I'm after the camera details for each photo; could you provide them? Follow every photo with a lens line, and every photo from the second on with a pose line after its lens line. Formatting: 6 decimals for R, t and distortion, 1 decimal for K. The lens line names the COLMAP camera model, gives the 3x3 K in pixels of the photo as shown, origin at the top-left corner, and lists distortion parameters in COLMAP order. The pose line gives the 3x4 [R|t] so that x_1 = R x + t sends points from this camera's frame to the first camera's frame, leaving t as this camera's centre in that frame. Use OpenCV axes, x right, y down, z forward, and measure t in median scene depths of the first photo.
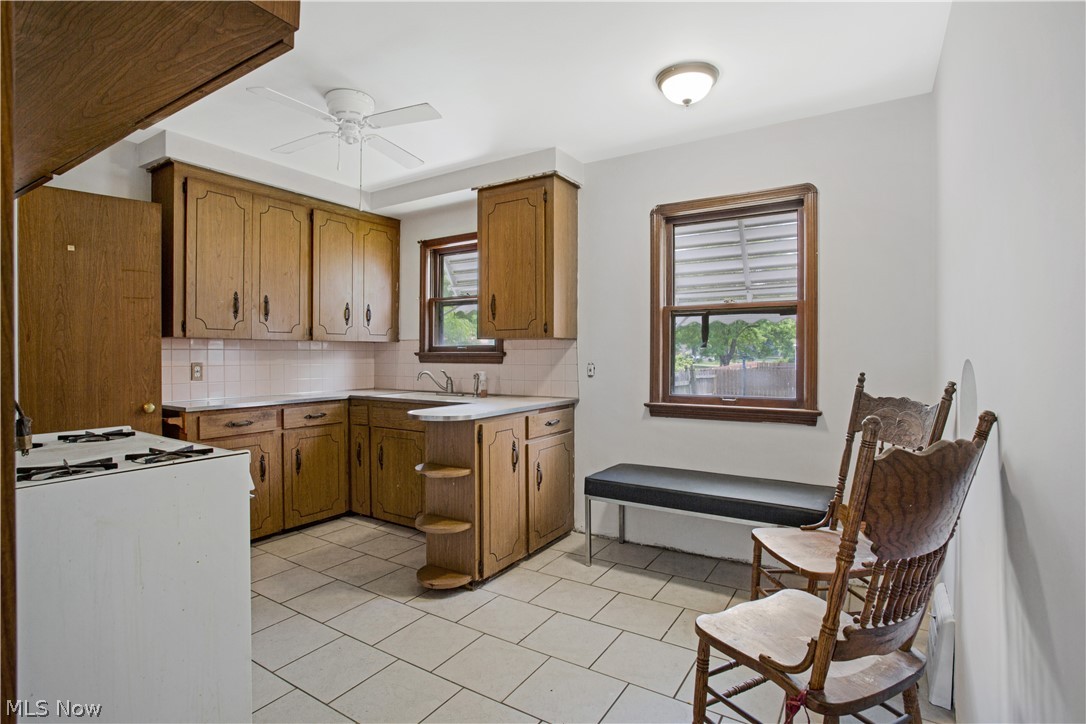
lens RADIAL K [[535.3, 0, 539.8], [0, 535.3, 358.4], [0, 0, 1]] dist [-0.056708, 0.028503]
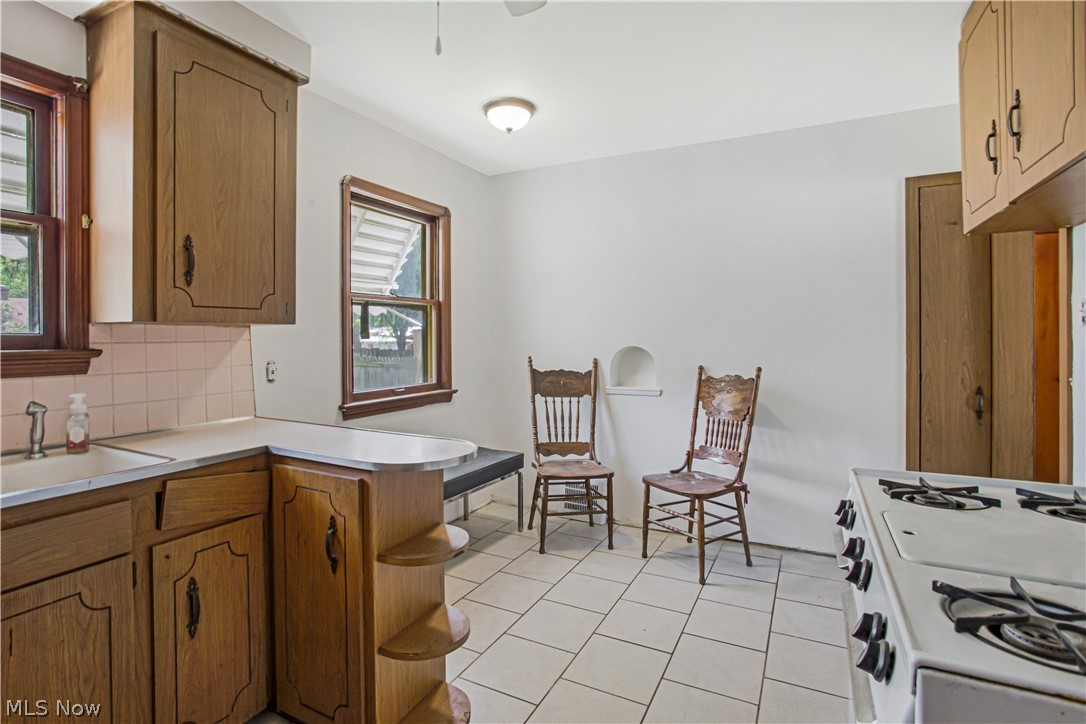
lens RADIAL K [[526.7, 0, 541.3], [0, 526.7, 342.0], [0, 0, 1]] dist [-0.051500, 0.000119]
pose [[-0.087456, -0.005273, 0.996154, -0.615382], [0.012782, 0.999898, 0.006415, -0.016794], [-0.996086, 0.013294, -0.087380, 0.722391]]
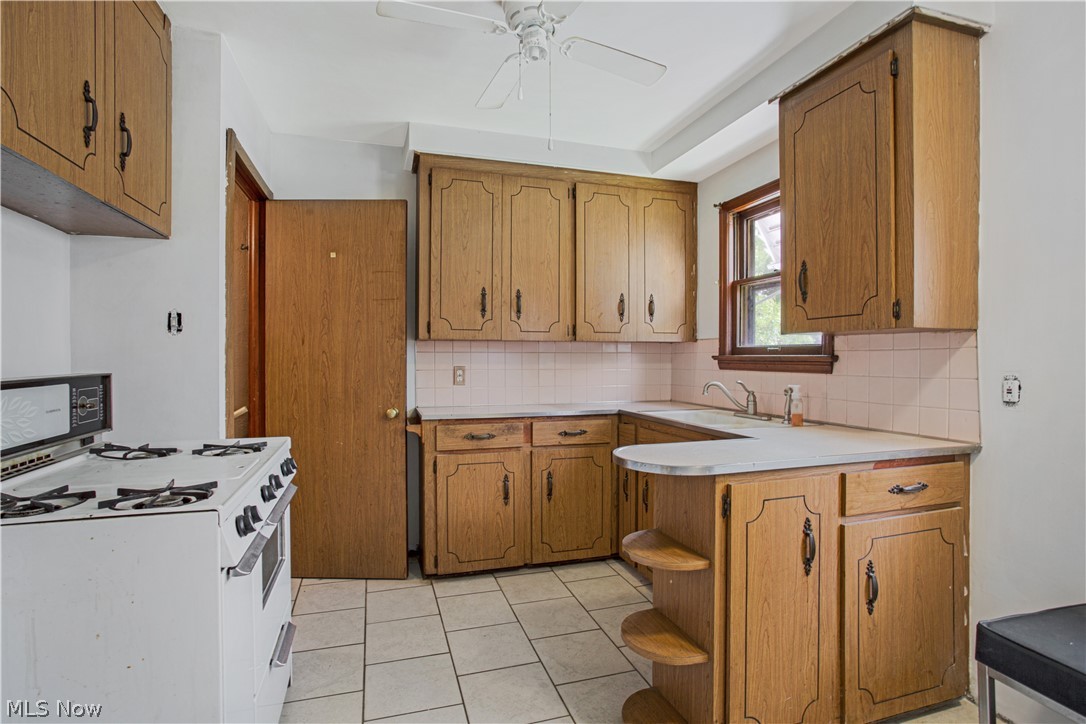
lens RADIAL K [[535.3, 0, 539.8], [0, 535.3, 358.4], [0, 0, 1]] dist [-0.056708, 0.028503]
pose [[0.762160, 0.003523, -0.647379, 0.076329], [-0.007305, 0.999968, -0.003158, -0.003760], [0.647348, 0.007136, 0.762161, 0.351796]]
